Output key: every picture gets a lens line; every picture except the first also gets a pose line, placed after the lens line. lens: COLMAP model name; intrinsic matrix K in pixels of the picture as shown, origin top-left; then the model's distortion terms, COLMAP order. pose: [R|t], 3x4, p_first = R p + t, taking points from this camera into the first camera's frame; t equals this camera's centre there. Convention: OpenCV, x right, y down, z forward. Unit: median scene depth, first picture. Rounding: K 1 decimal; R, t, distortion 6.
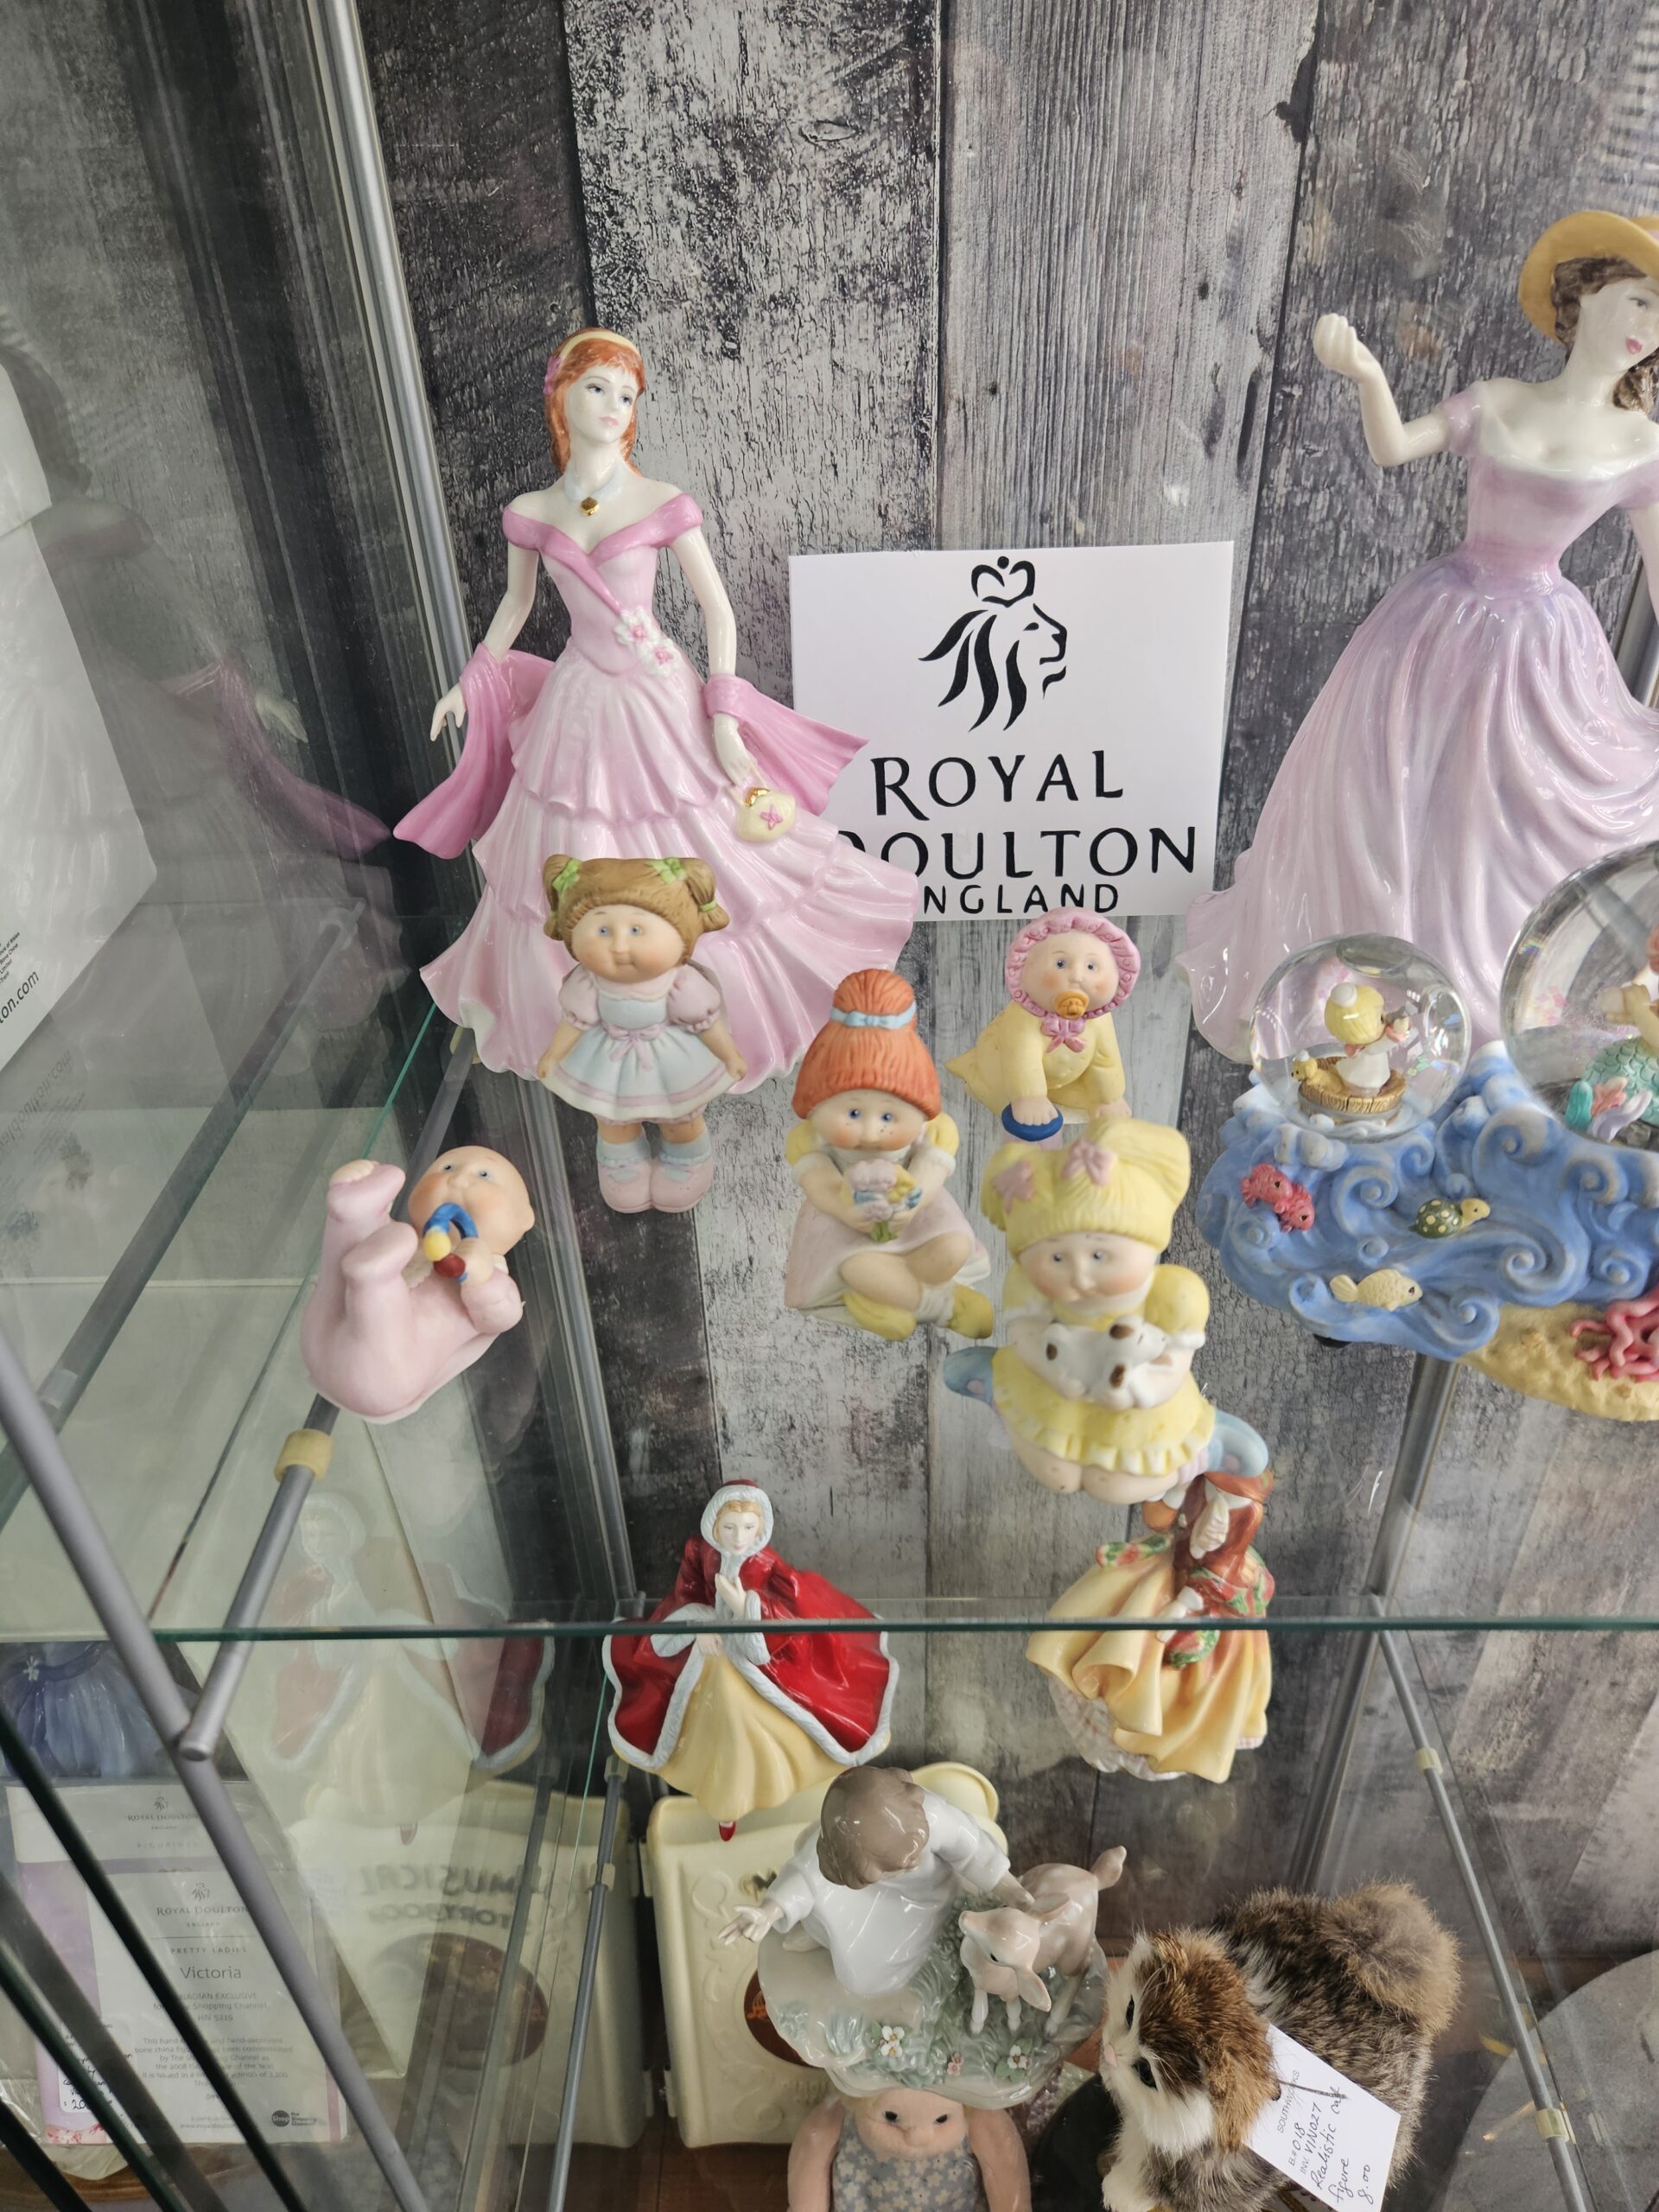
lens RADIAL K [[1489.6, 0, 836.1], [0, 1489.6, 1050.8], [0, 0, 1]] dist [0.046474, -0.047058]
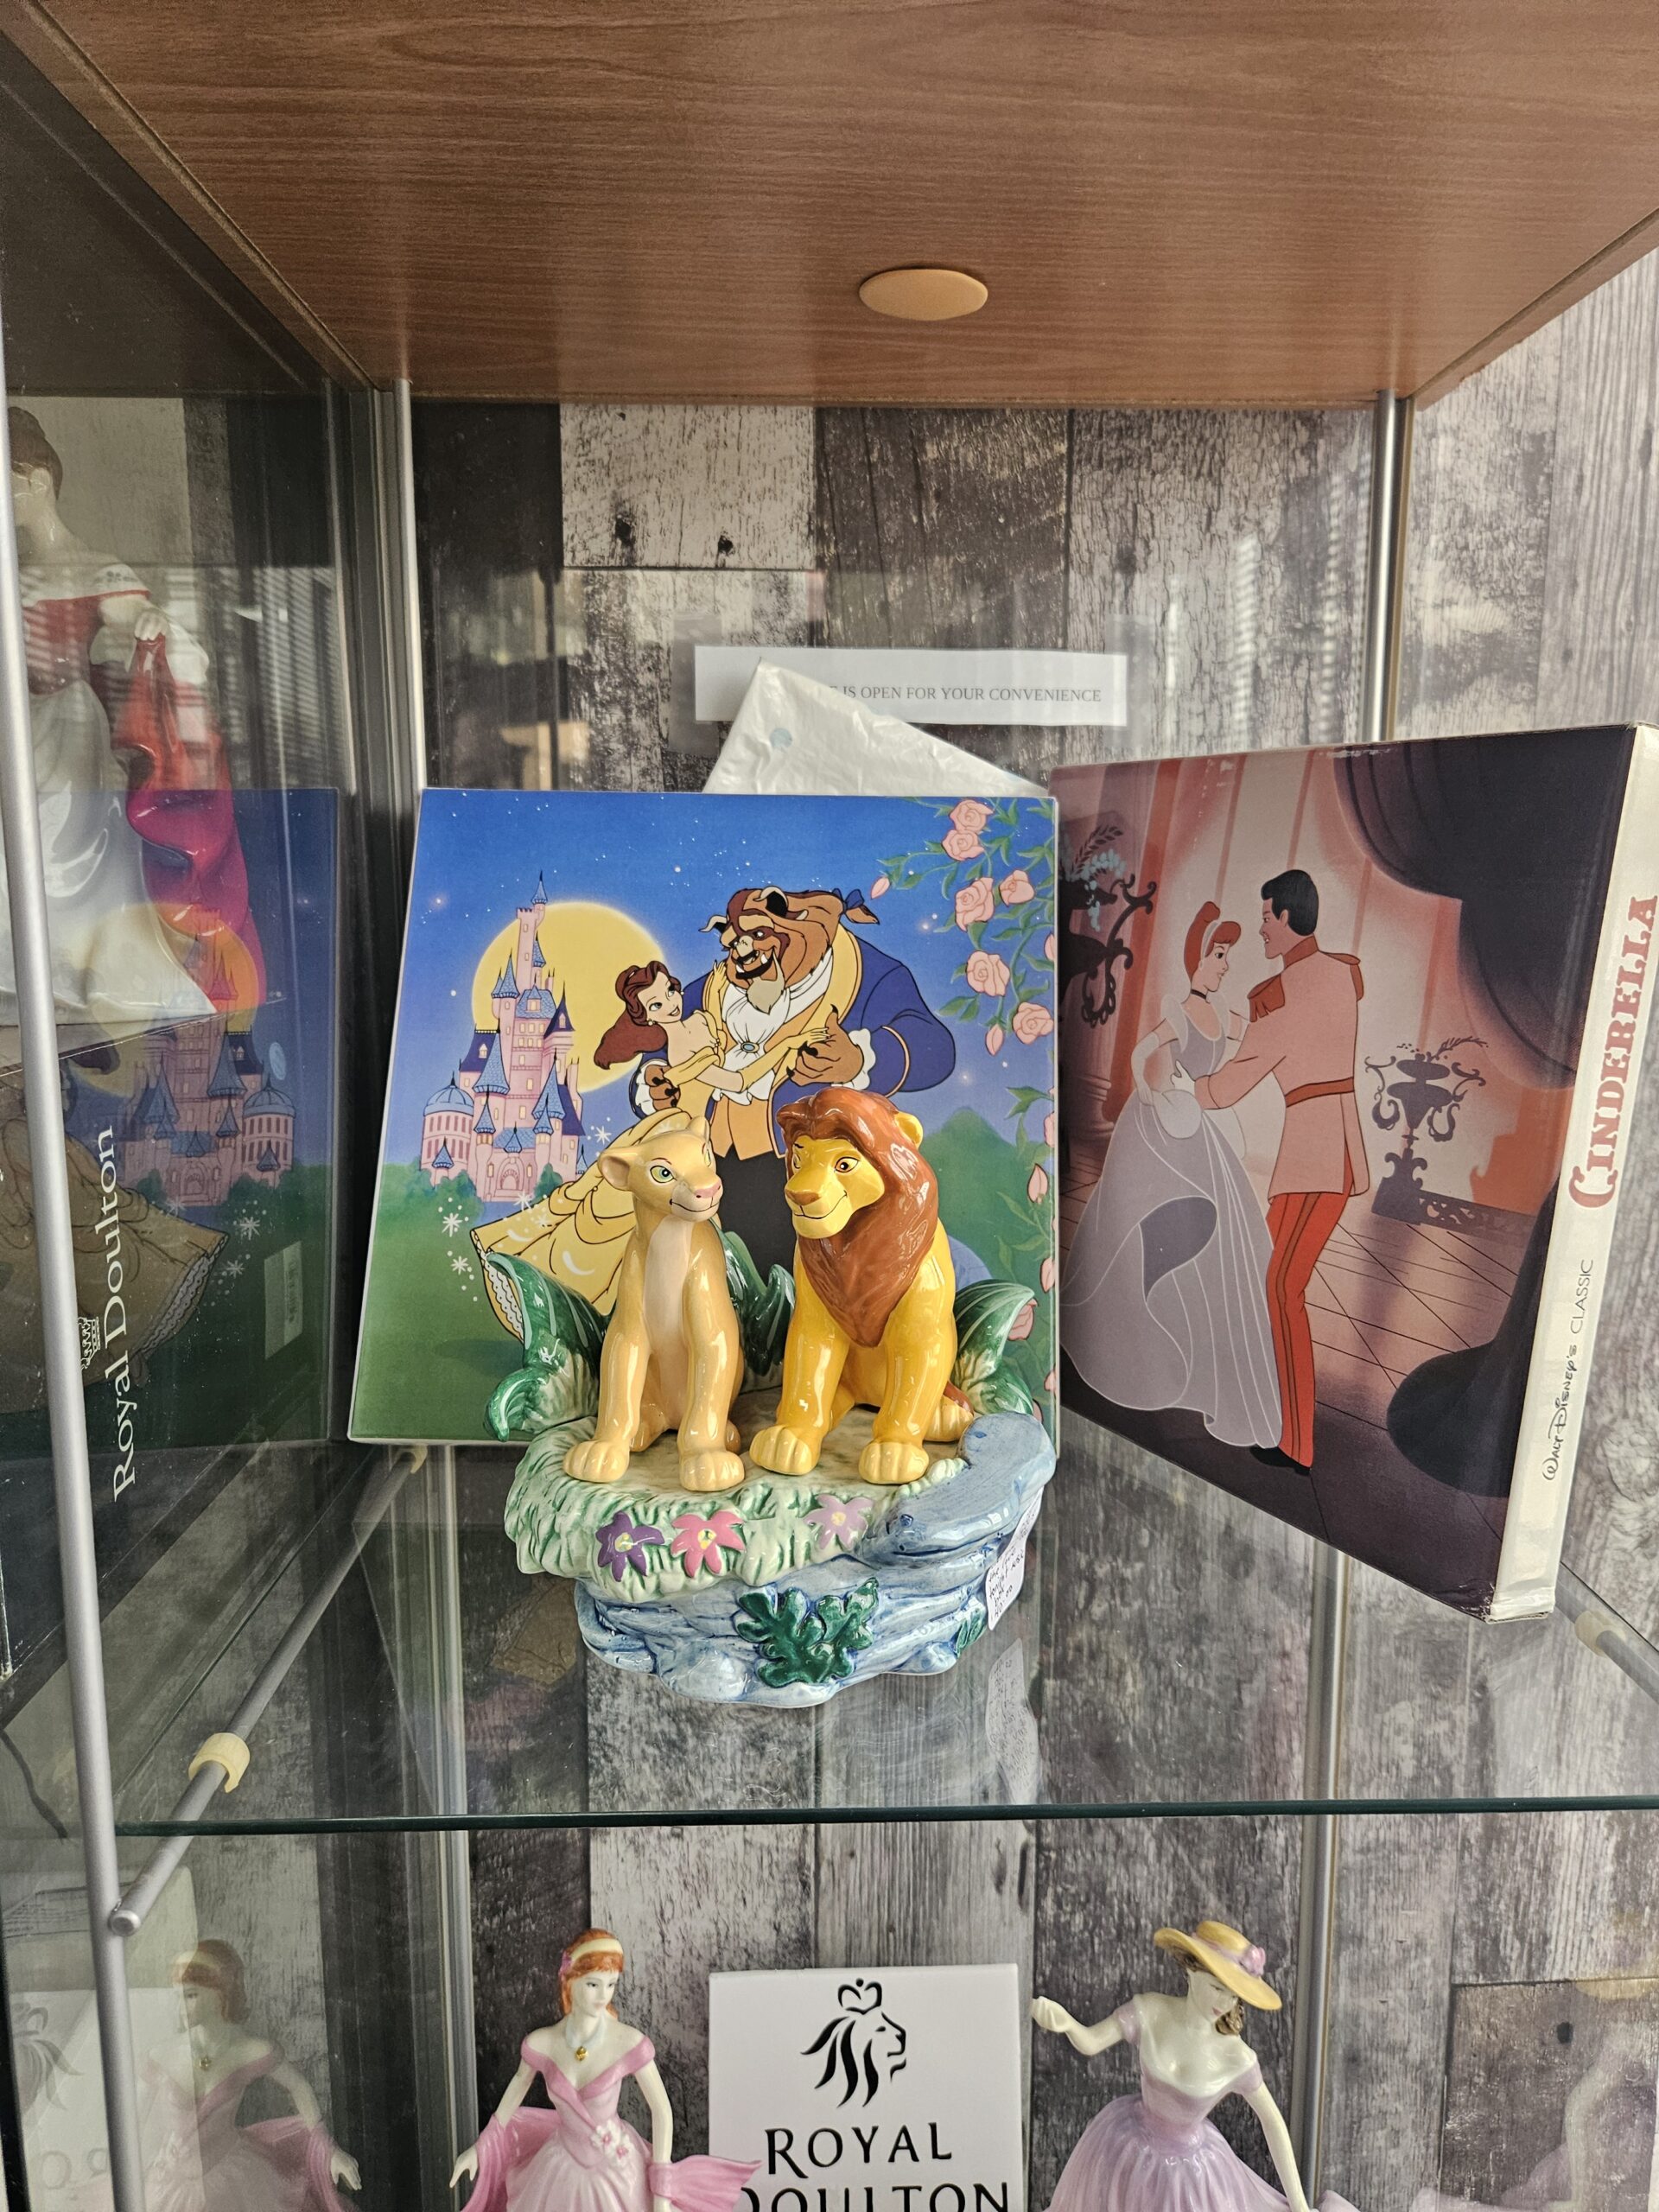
lens RADIAL K [[1489.6, 0, 836.1], [0, 1489.6, 1050.8], [0, 0, 1]] dist [0.046474, -0.047058]
pose [[0.998293, 0.027342, 0.051615, -0.009770], [-0.001165, 0.892820, -0.450413, -0.473402], [-0.058398, 0.449583, 0.891327, -0.682937]]
